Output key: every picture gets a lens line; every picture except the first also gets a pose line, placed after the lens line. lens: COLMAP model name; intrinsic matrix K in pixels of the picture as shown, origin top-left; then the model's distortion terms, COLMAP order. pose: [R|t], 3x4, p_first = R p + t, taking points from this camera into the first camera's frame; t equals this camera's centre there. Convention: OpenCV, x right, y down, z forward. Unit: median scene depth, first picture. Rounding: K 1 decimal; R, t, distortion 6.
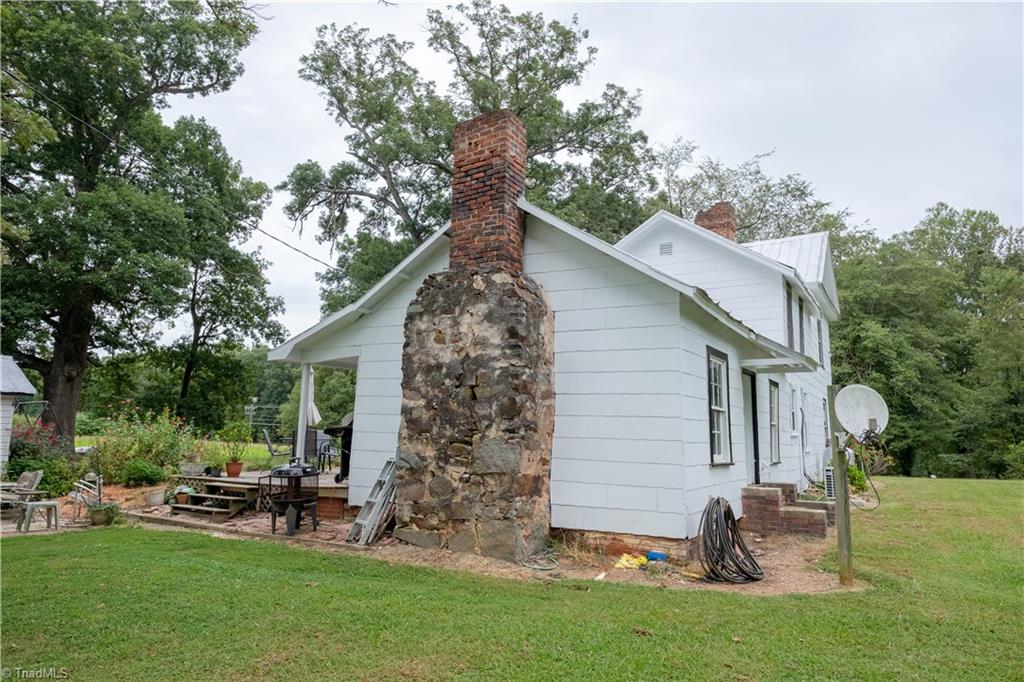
lens RADIAL K [[637.0, 0, 513.2], [0, 637.0, 343.9], [0, 0, 1]] dist [-0.009638, 0.004721]
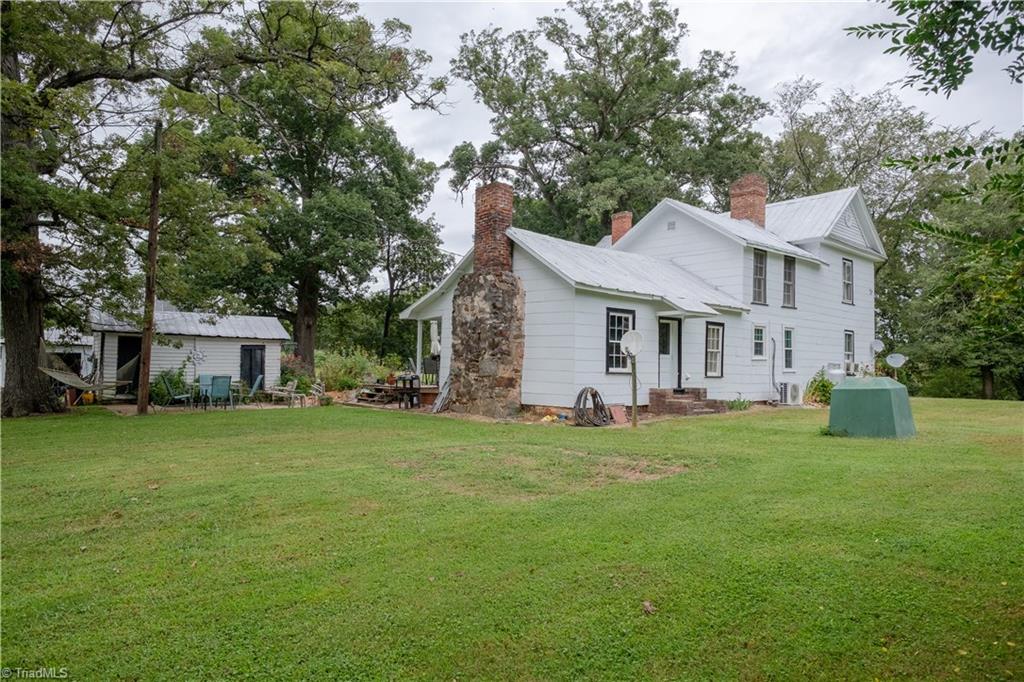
lens RADIAL K [[637.0, 0, 513.2], [0, 637.0, 343.9], [0, 0, 1]] dist [-0.009638, 0.004721]
pose [[0.954218, -0.015249, -0.298724, 0.148013], [0.046355, 0.994173, 0.097323, -0.020743], [0.295499, -0.106715, 0.949364, -0.200742]]
